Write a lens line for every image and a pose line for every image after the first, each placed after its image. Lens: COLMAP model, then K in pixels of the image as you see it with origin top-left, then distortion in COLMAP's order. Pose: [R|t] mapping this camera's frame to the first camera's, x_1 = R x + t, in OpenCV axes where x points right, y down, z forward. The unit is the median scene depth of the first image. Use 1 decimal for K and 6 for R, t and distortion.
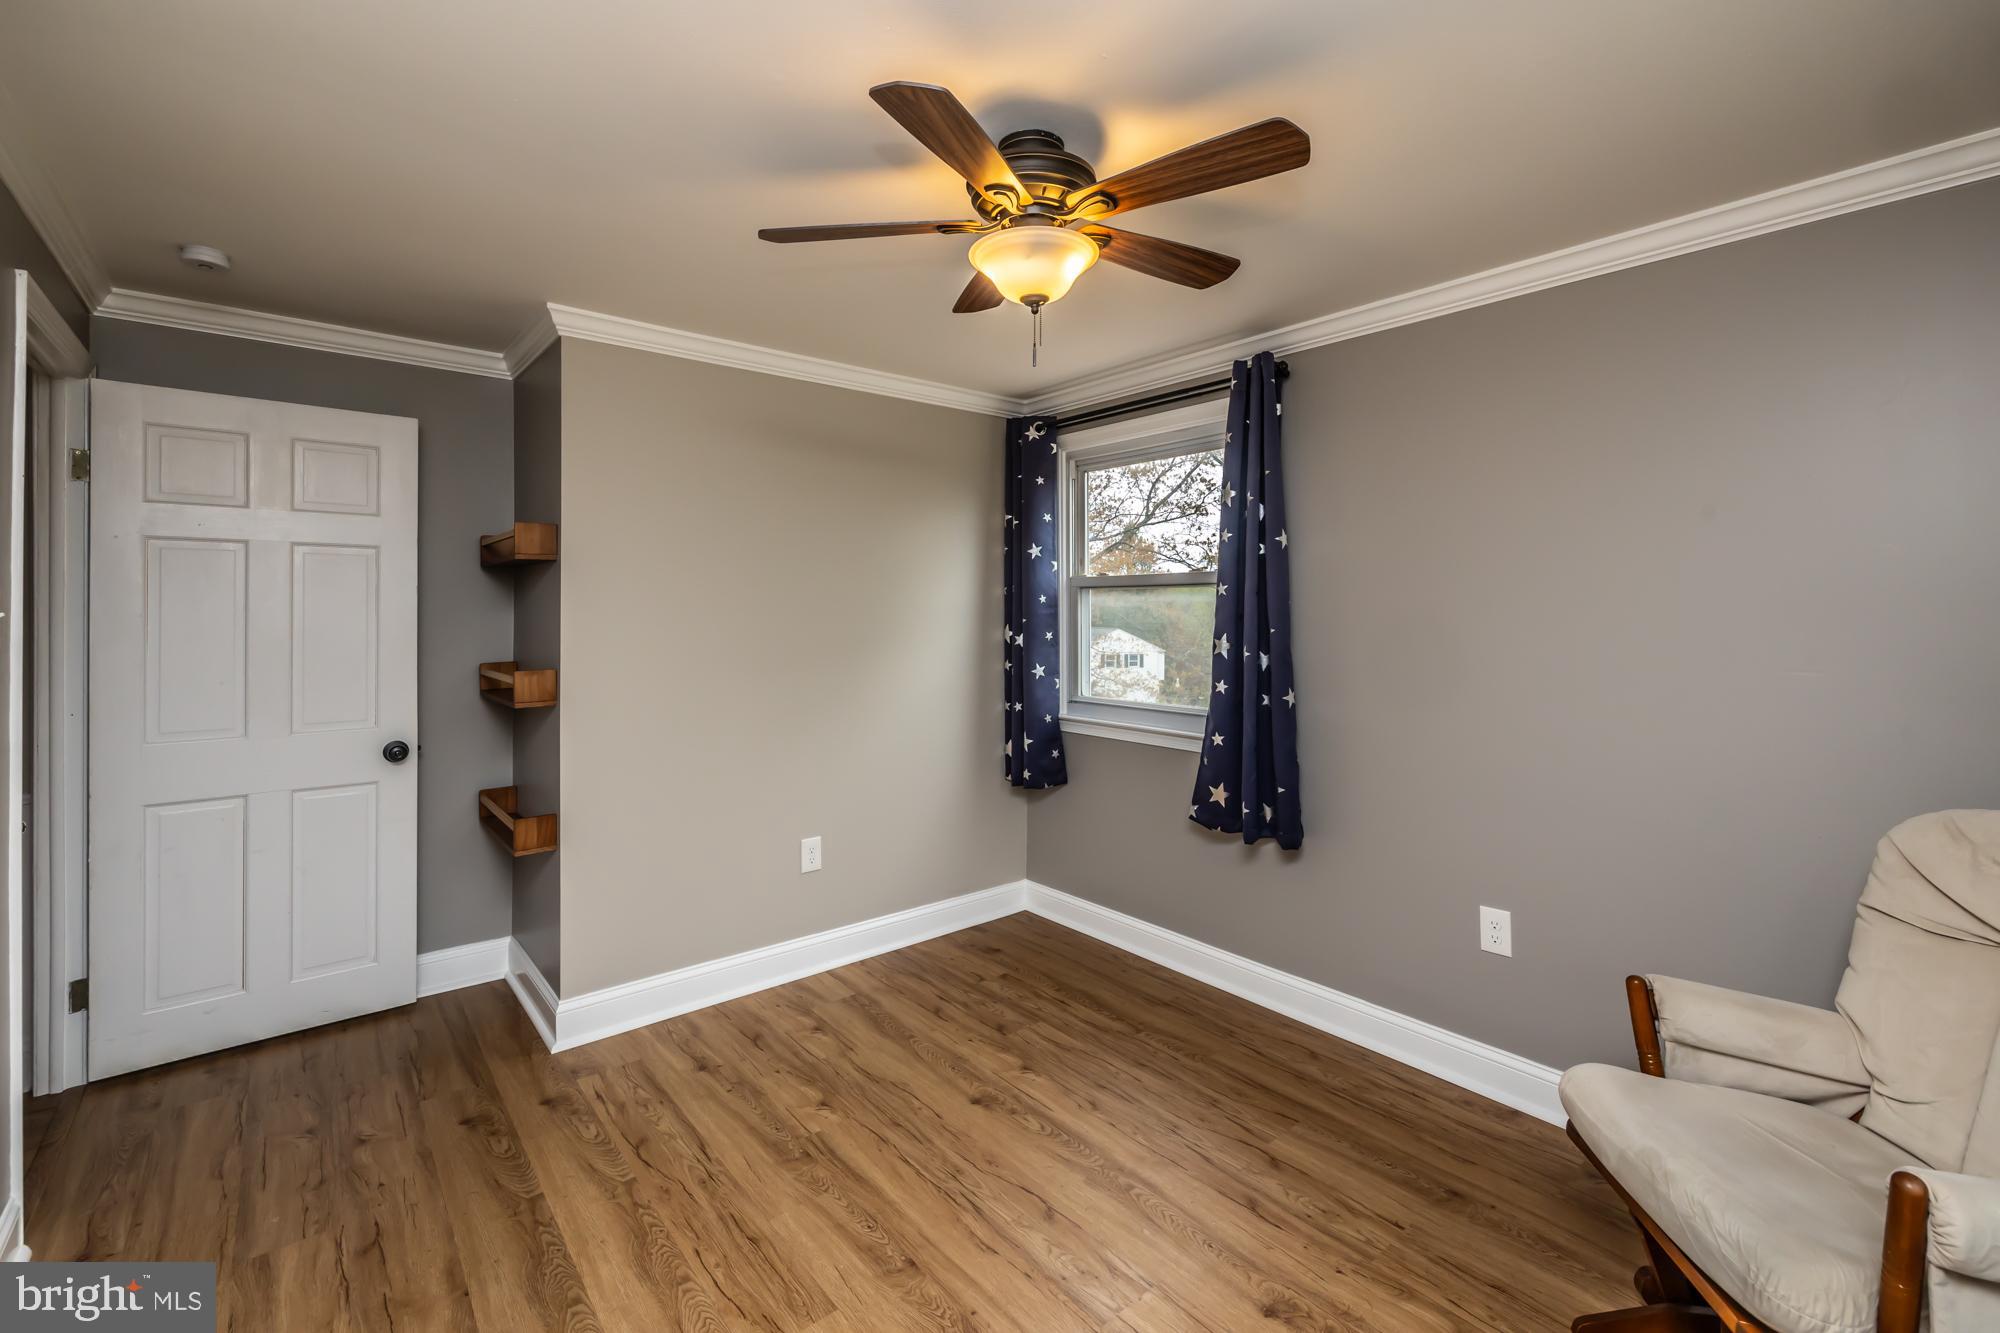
lens RADIAL K [[848.4, 0, 992.4], [0, 848.4, 619.7], [0, 0, 1]] dist [0.001793, 0.000313]
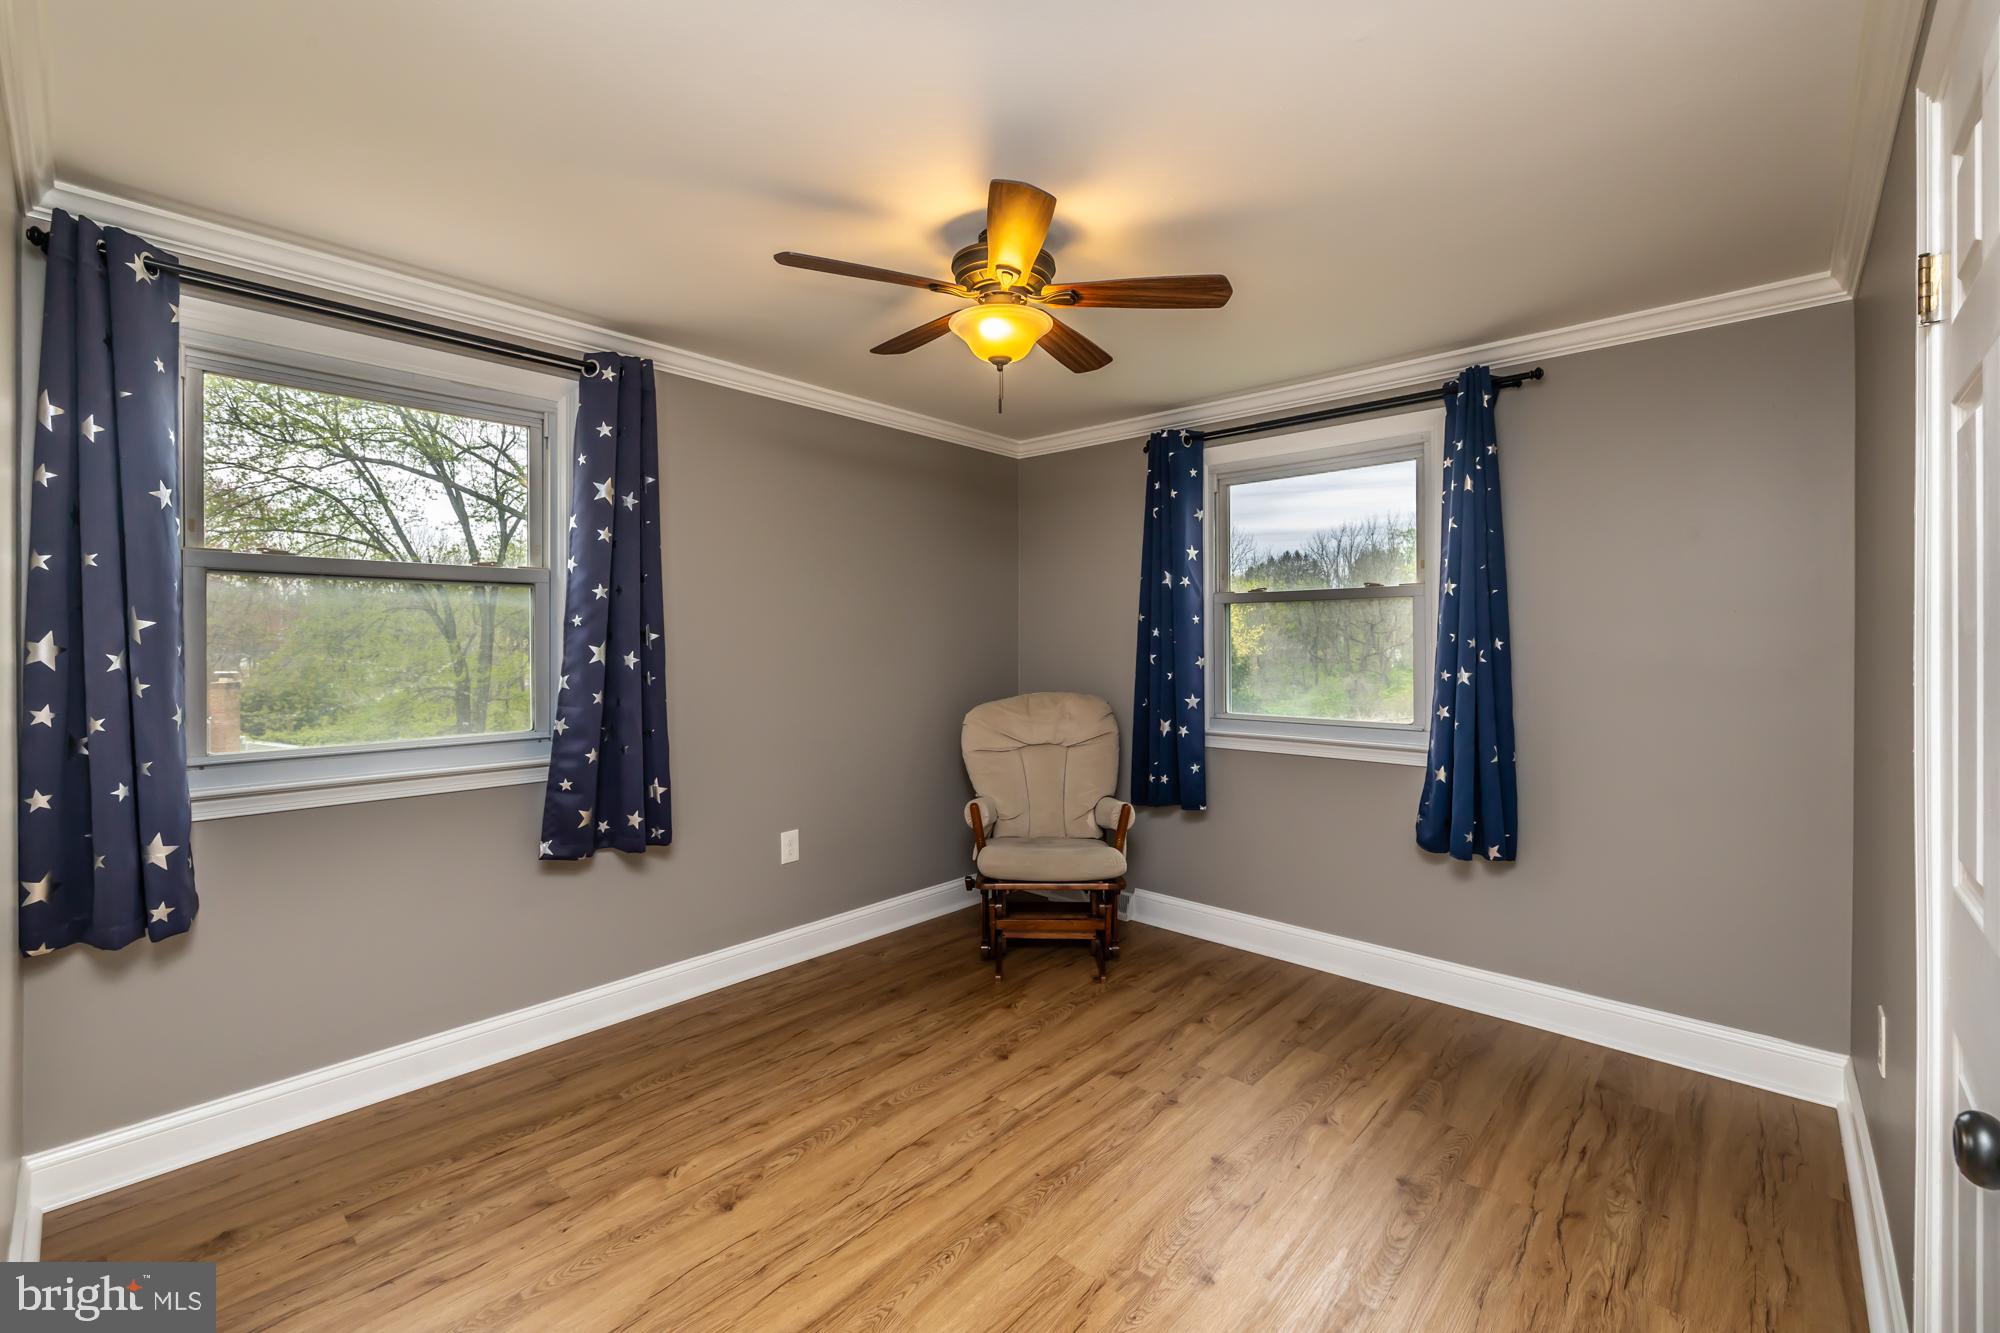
lens RADIAL K [[848.4, 0, 997.1], [0, 848.4, 650.3], [0, 0, 1]] dist [0.001793, 0.000313]
pose [[-0.137416, -0.011376, 0.990448, -0.819551], [0.008817, 0.999880, 0.012708, 0.022213], [-0.990474, 0.010479, -0.137300, 0.810508]]
